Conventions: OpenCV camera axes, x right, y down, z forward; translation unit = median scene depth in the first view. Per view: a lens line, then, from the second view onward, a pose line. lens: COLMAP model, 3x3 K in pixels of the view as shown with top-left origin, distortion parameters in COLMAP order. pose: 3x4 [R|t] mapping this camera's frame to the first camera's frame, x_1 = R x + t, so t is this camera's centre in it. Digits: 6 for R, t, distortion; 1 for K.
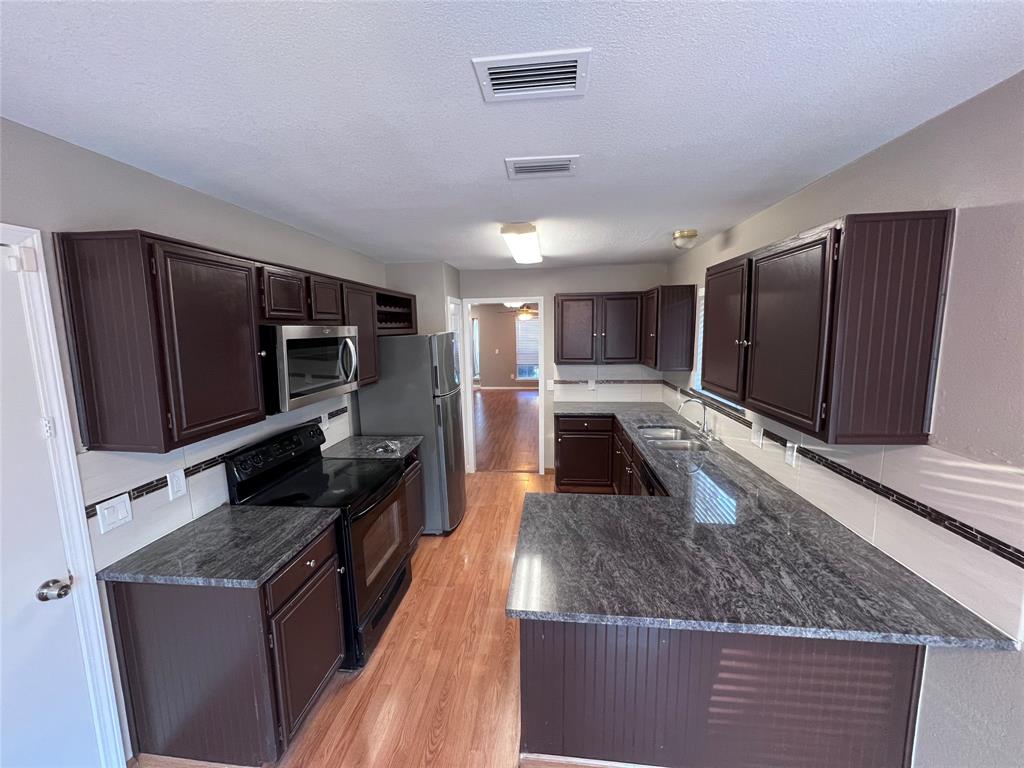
lens RADIAL K [[412.8, 0, 510.0], [0, 412.8, 381.3], [0, 0, 1]] dist [-0.026247, -0.000044]
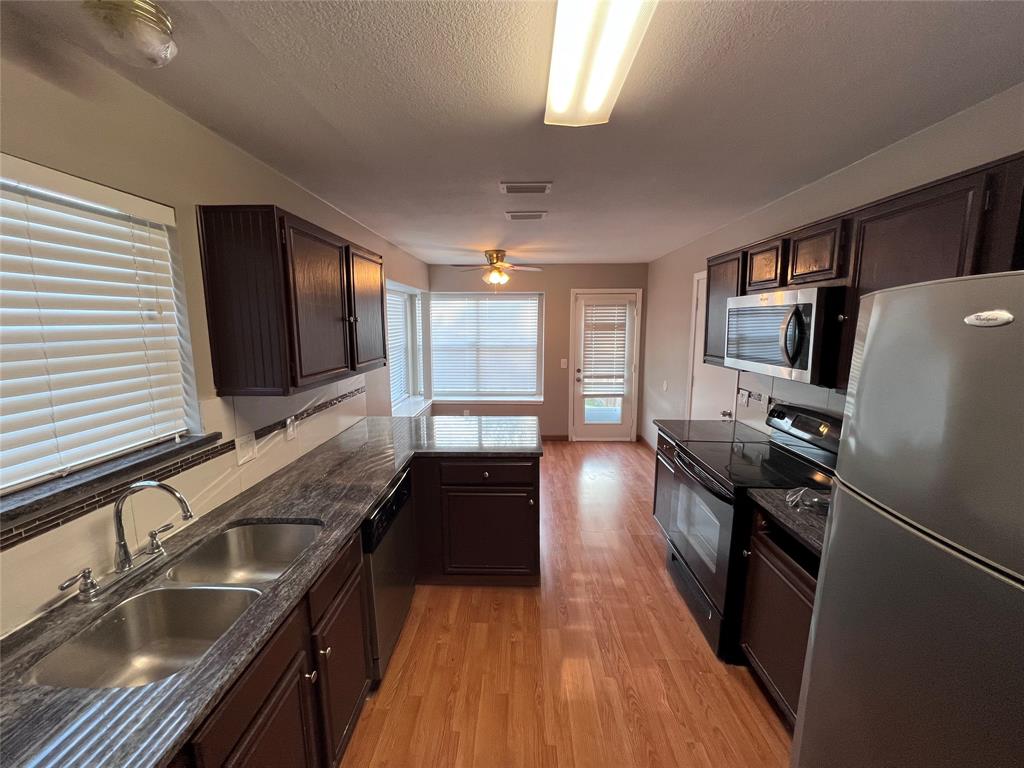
lens RADIAL K [[412.8, 0, 512.8], [0, 412.8, 381.6], [0, 0, 1]] dist [-0.026247, -0.000044]
pose [[-0.996448, 0.035178, -0.076517, 0.187495], [0.013482, 0.963496, 0.267383, -0.202000], [0.083130, 0.265401, -0.960547, 1.927231]]
